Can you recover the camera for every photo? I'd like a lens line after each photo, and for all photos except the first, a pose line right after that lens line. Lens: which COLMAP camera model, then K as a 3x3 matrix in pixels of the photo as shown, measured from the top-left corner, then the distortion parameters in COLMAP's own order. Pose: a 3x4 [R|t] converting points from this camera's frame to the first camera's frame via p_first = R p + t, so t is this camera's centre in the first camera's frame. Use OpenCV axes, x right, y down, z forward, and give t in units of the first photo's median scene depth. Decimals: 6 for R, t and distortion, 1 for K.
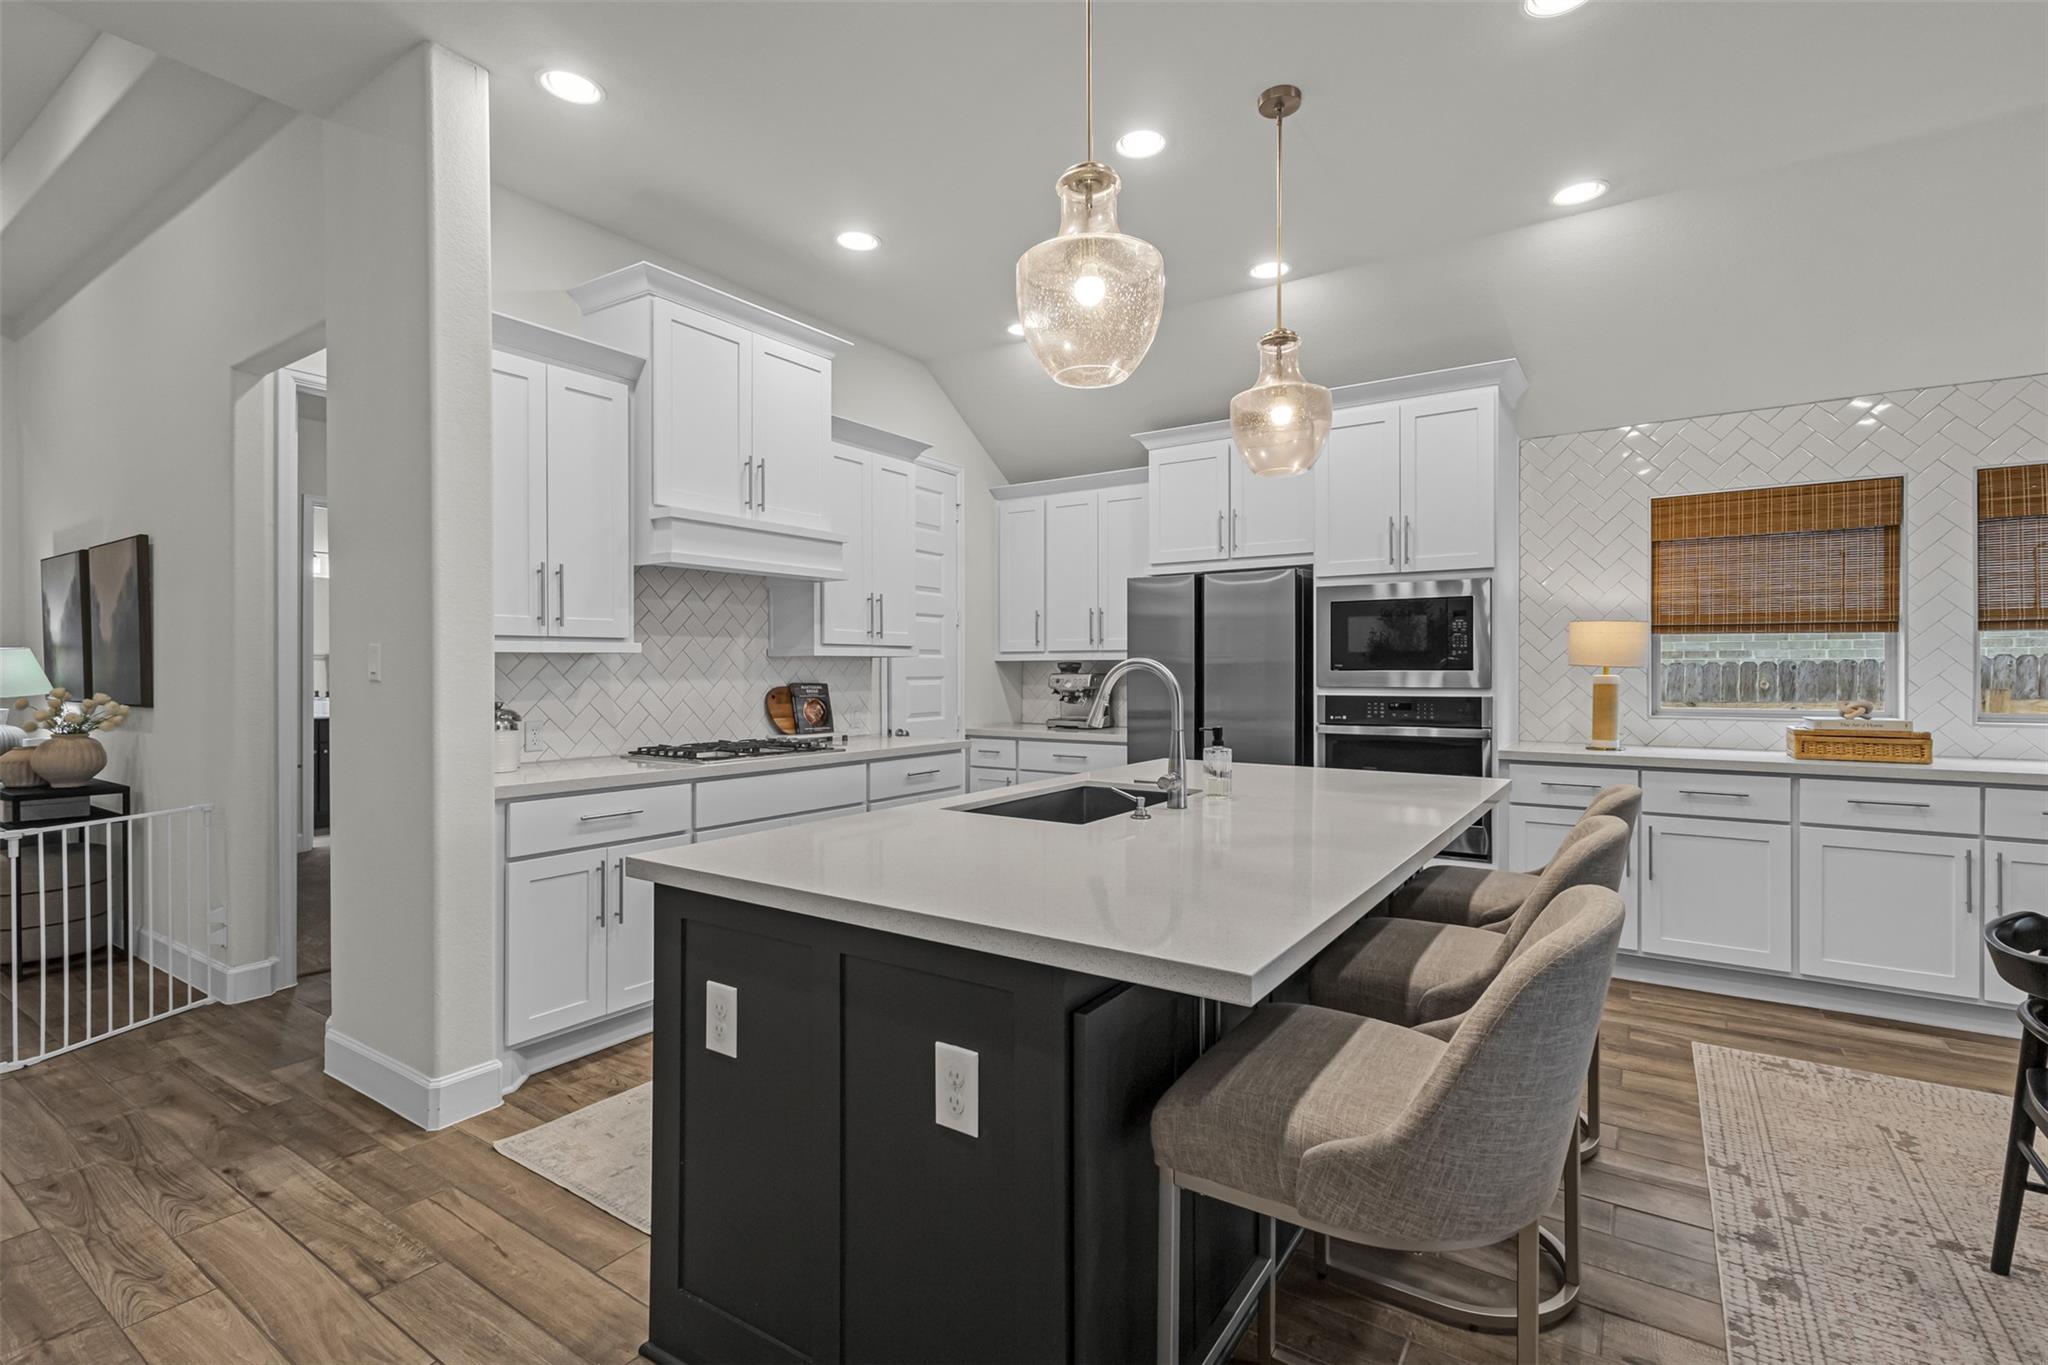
lens RADIAL K [[949.2, 0, 1019.2], [0, 949.2, 671.7], [0, 0, 1]] dist [-0.000652, -0.000260]
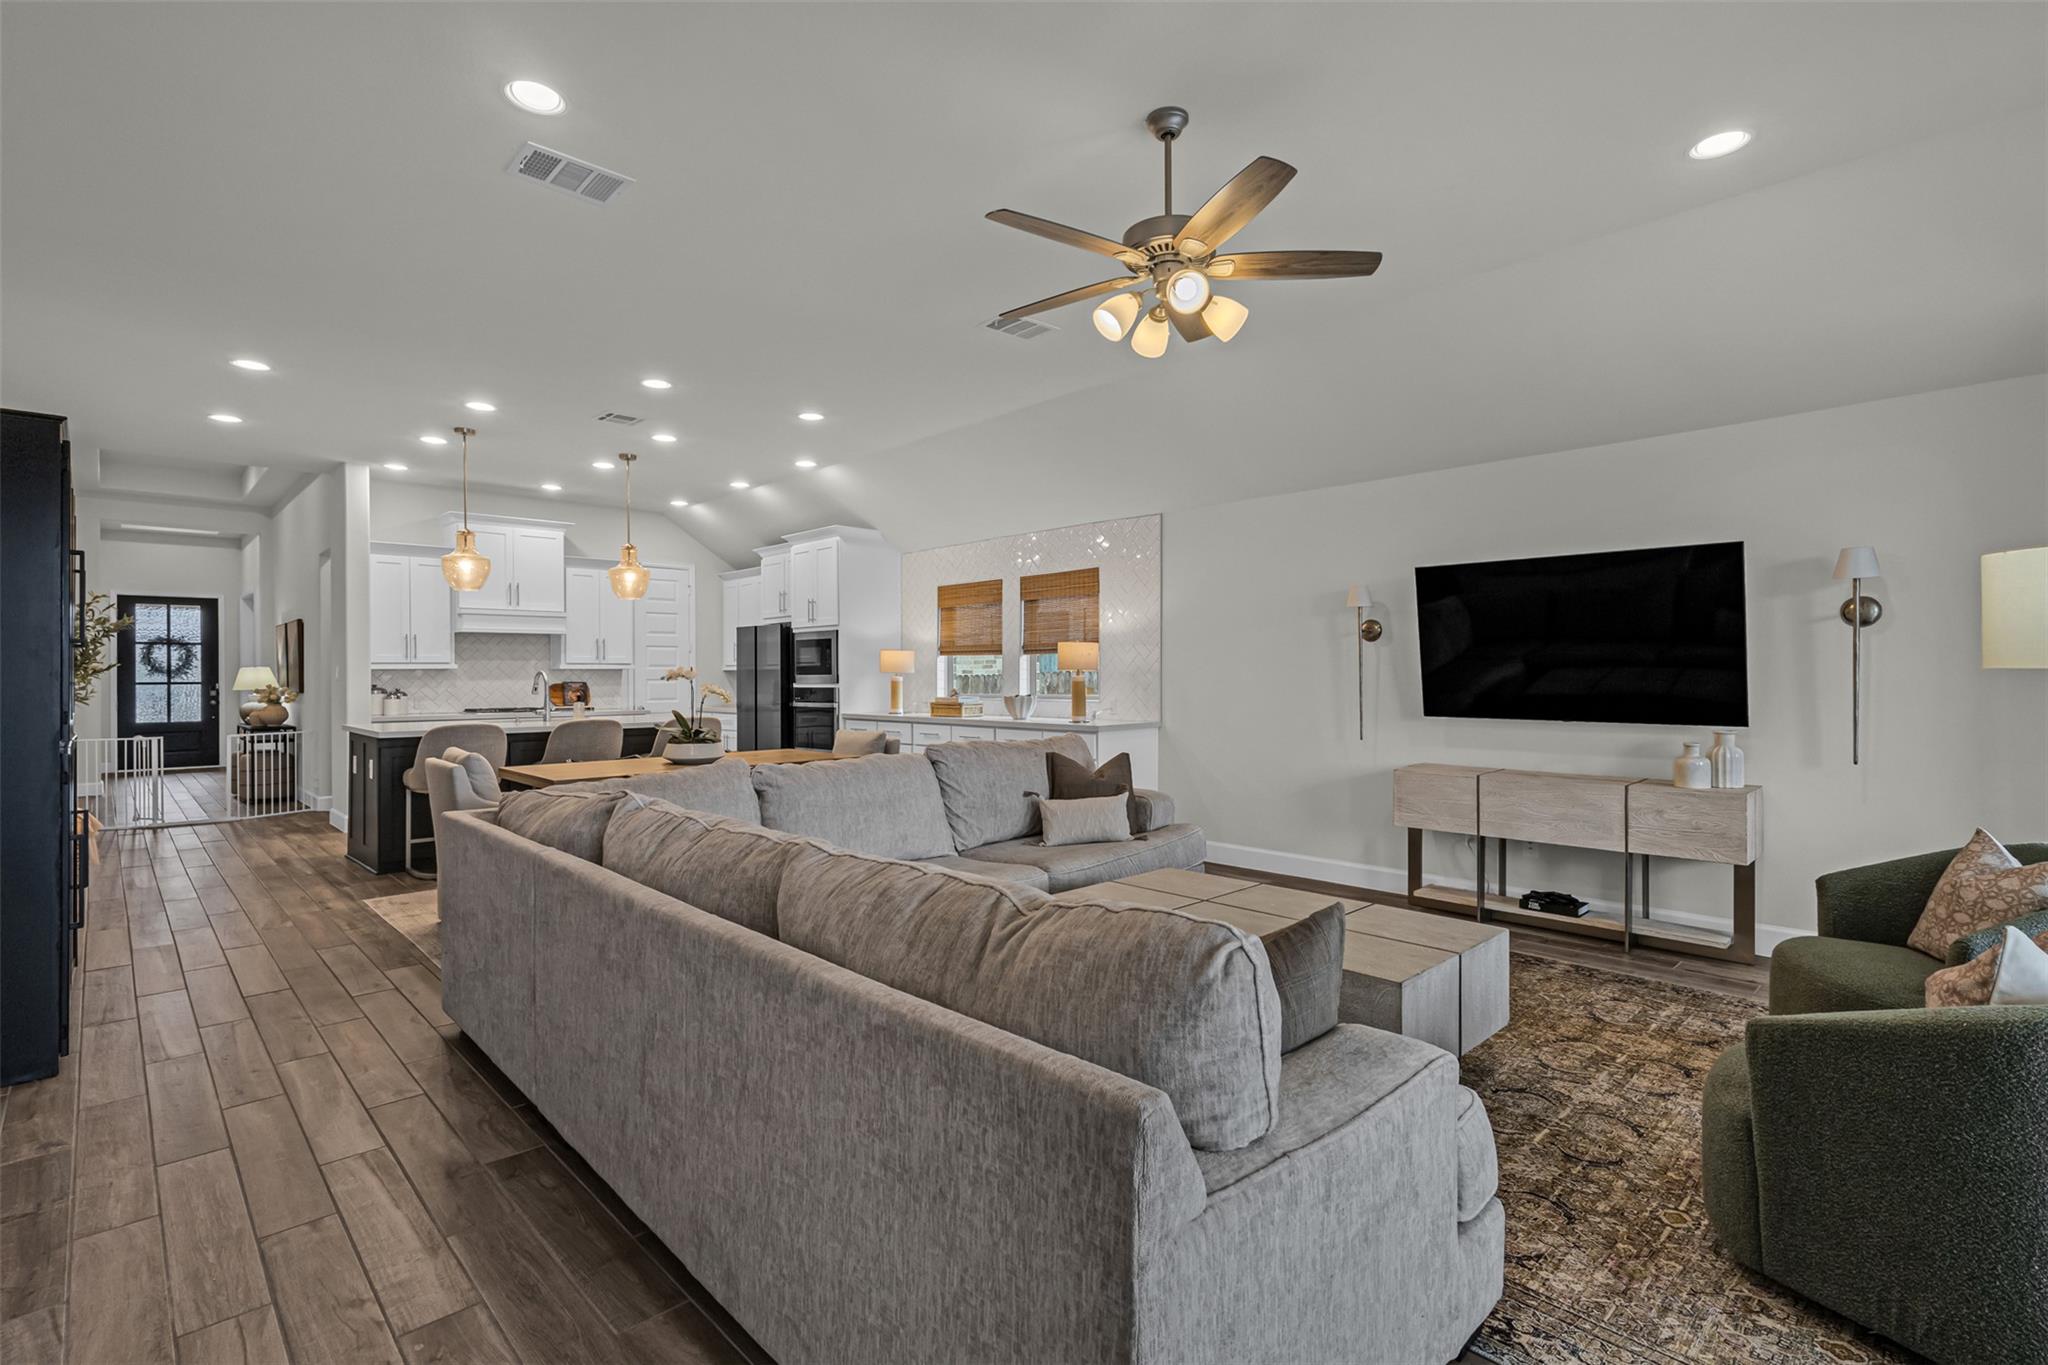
lens RADIAL K [[949.2, 0, 1024.4], [0, 949.2, 681.4], [0, 0, 1]] dist [-0.000652, -0.000260]
pose [[0.979166, -0.002722, -0.203042, 1.269623], [0.003563, 0.999987, 0.003777, 0.006747], [0.203029, -0.004422, 0.979163, -0.904273]]
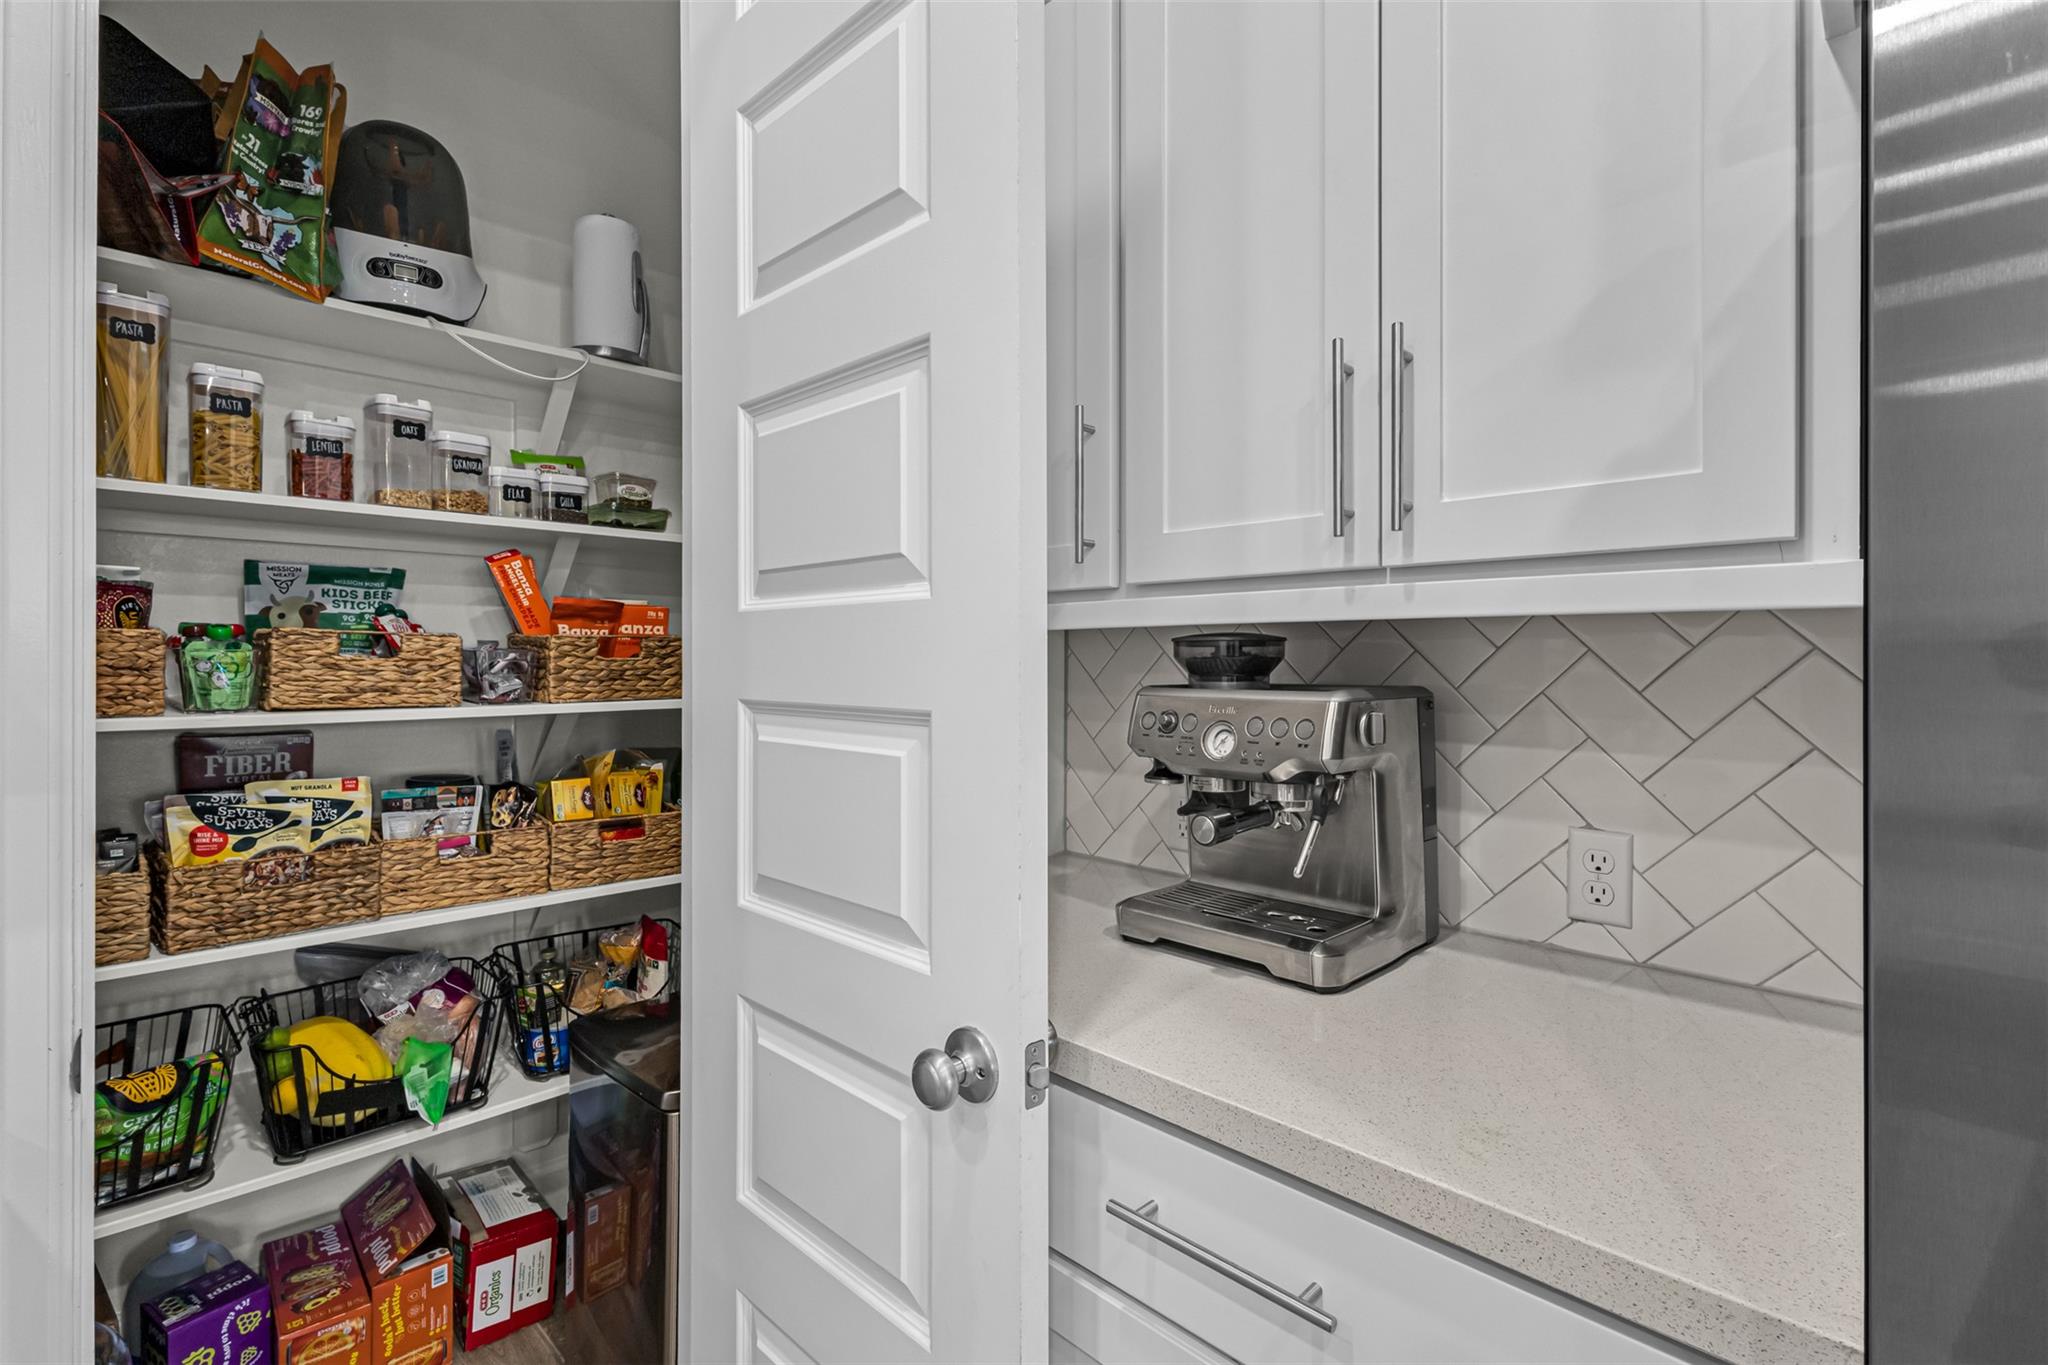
lens RADIAL K [[949.2, 0, 995.4], [0, 949.2, 664.5], [0, 0, 1]] dist [-0.000652, -0.000260]
pose [[0.975728, -0.006420, -0.218892, 0.066241], [0.008324, 0.999935, 0.007774, -0.007261], [0.218828, -0.009408, 0.975718, 1.060094]]
